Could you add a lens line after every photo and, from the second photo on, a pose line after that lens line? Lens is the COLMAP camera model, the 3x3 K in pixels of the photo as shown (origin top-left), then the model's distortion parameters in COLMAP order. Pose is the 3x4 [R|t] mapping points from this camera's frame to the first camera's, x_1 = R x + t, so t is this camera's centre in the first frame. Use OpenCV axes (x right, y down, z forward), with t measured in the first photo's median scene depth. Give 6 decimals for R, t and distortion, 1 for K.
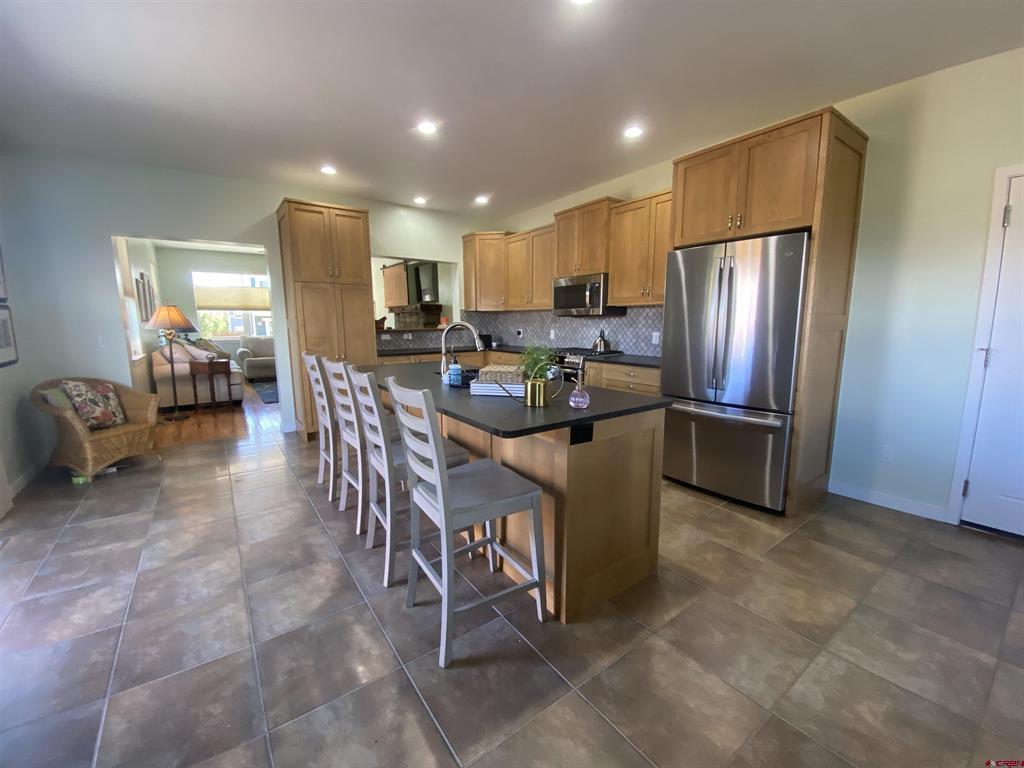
lens RADIAL K [[411.7, 0, 505.9], [0, 411.7, 383.4], [0, 0, 1]] dist [-0.016866, -0.000551]
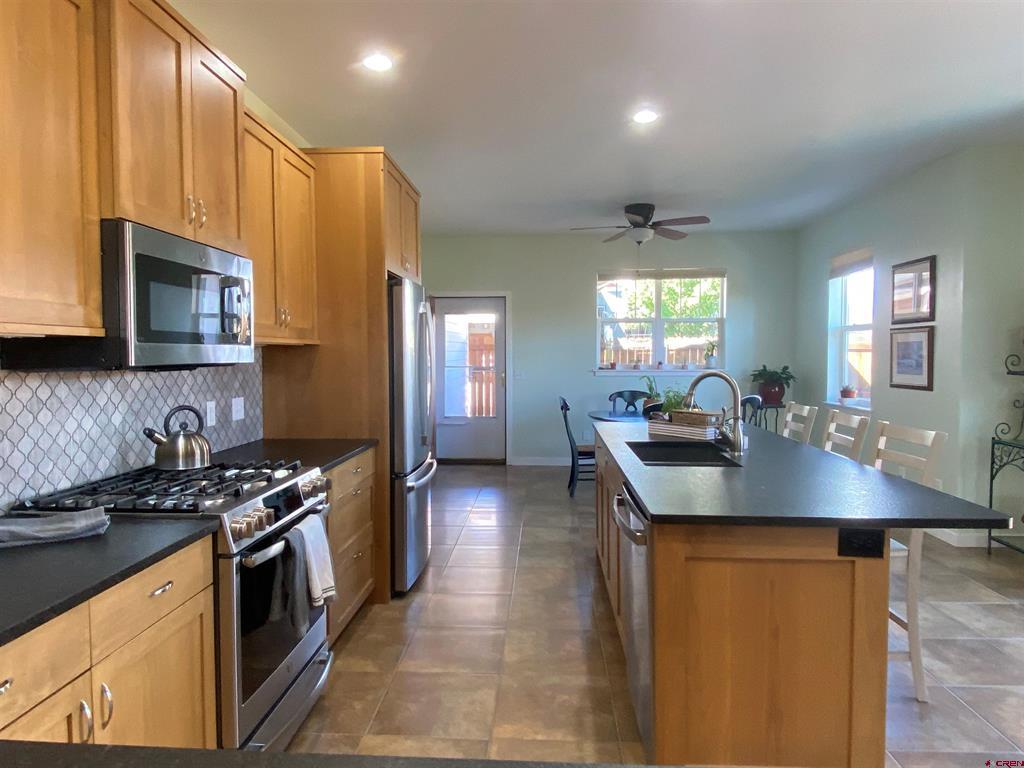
lens RADIAL K [[663.9, 0, 512.0], [0, 663.9, 384.0], [0, 0, 1]] dist [0.043705, -0.000629]
pose [[-0.775041, -0.022422, 0.631513, -0.695838], [0.100674, 0.982225, 0.158429, -0.426446], [-0.623840, 0.186366, -0.759007, 2.525947]]
